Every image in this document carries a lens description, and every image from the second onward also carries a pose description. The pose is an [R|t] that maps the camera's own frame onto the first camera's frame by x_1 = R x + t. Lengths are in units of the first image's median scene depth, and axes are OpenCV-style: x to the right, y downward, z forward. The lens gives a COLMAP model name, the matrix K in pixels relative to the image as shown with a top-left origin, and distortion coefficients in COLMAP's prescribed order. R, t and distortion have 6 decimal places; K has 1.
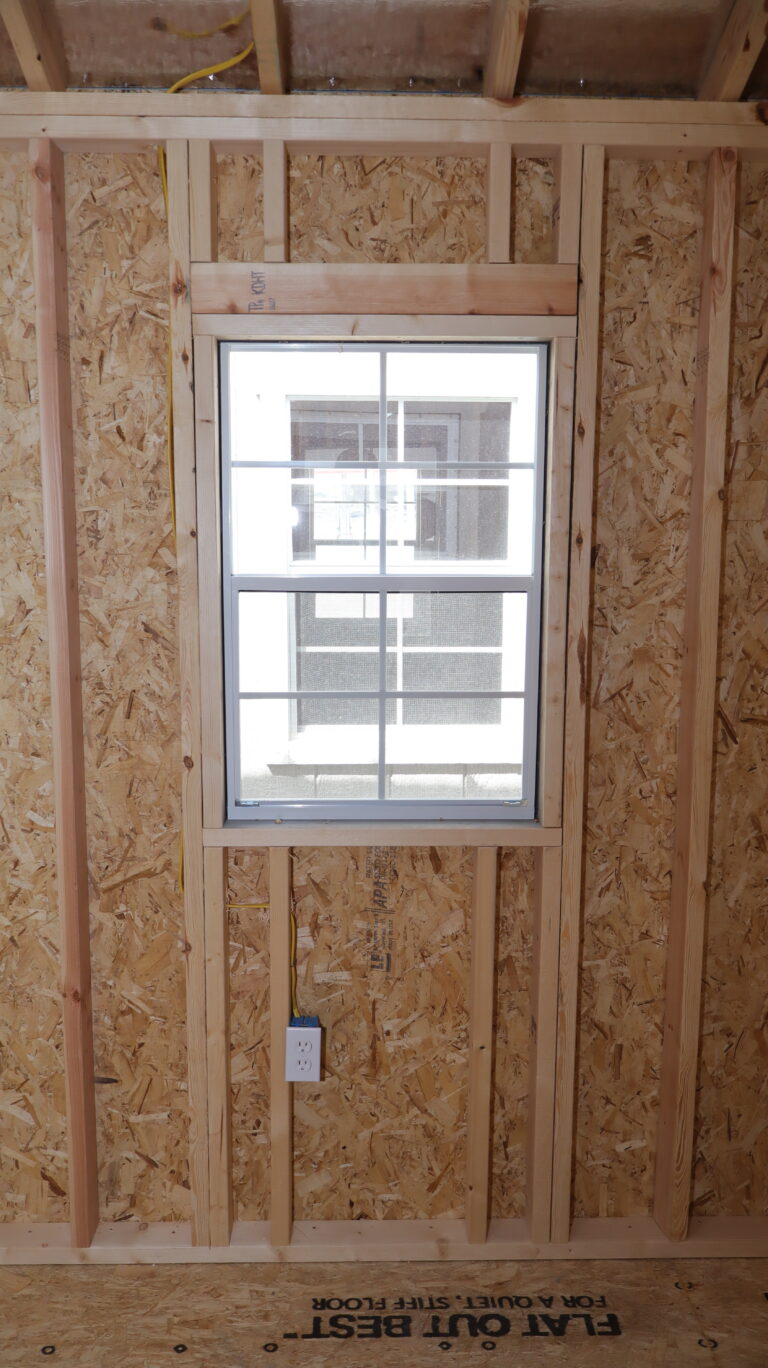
lens RADIAL K [[1142.7, 0, 384.0], [0, 1142.7, 684.0], [0, 0, 1]] dist [-0.006126, 0.001611]
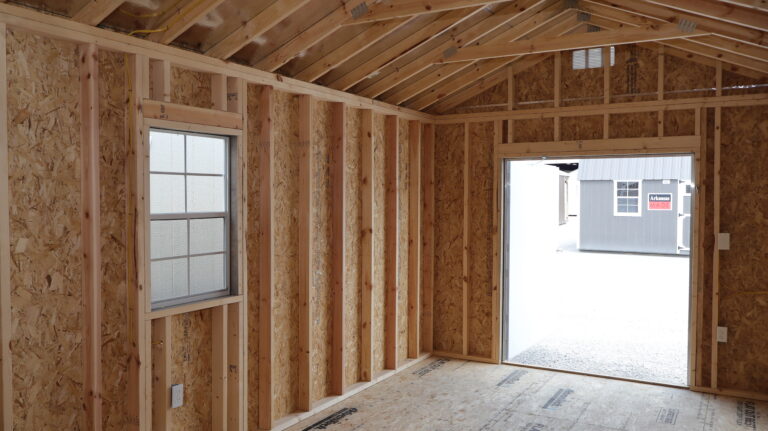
lens RADIAL K [[641.5, 0, 384.0], [0, 641.5, 215.5], [0, 0, 1]] dist [-0.006126, 0.001611]
pose [[0.517516, -0.027496, 0.855232, -1.111415], [0.124027, 0.991339, -0.043179, 0.038811], [-0.846637, 0.128417, 0.516444, -0.217312]]
